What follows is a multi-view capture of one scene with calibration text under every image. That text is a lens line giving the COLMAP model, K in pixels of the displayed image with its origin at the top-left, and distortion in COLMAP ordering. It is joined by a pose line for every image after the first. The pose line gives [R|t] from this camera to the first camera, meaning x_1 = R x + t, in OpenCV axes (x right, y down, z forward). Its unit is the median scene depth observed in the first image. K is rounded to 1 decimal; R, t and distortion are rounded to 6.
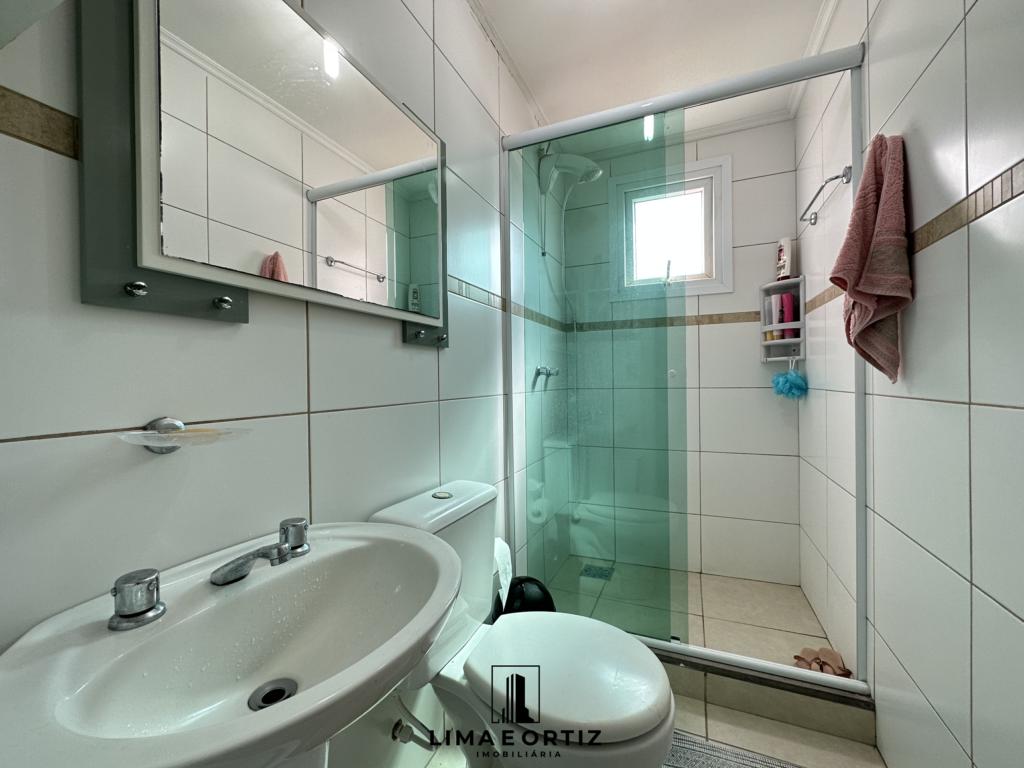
lens RADIAL K [[412.4, 0, 516.3], [0, 412.4, 382.3], [0, 0, 1]] dist [0.001078, 0.000146]
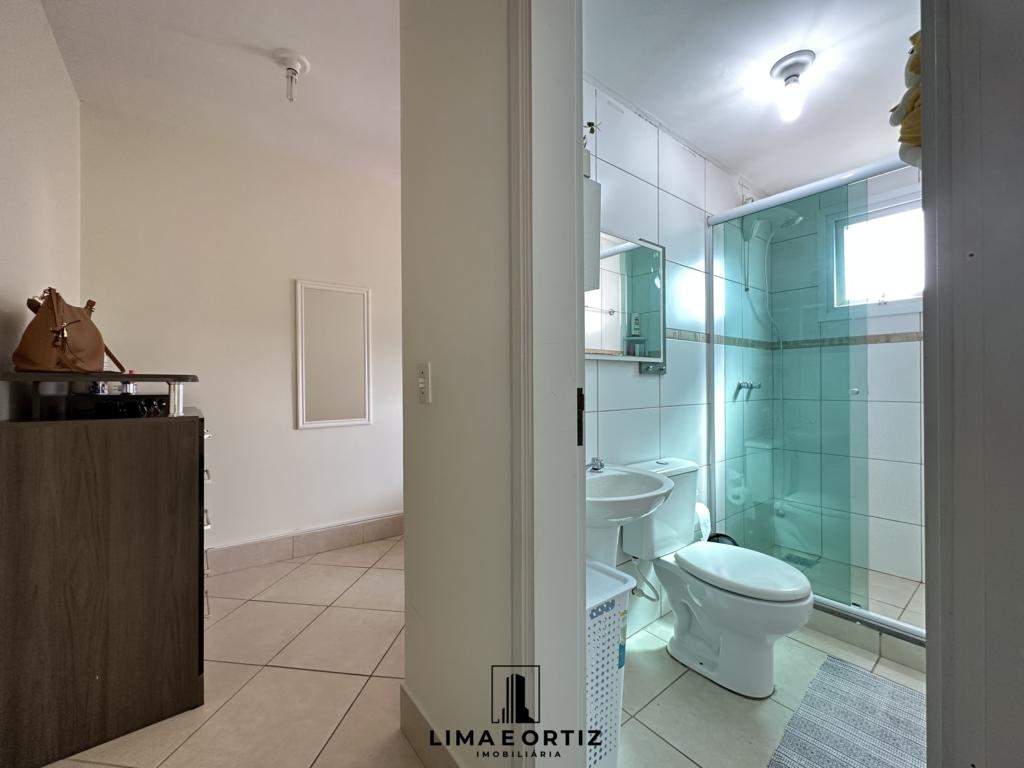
lens RADIAL K [[412.4, 0, 514.7], [0, 412.4, 382.0], [0, 0, 1]] dist [0.001078, 0.000146]
pose [[0.876632, 0.007549, -0.481102, 0.059654], [-0.009221, 0.999957, -0.001112, -0.031389], [0.481072, 0.005411, 0.876664, -0.453795]]
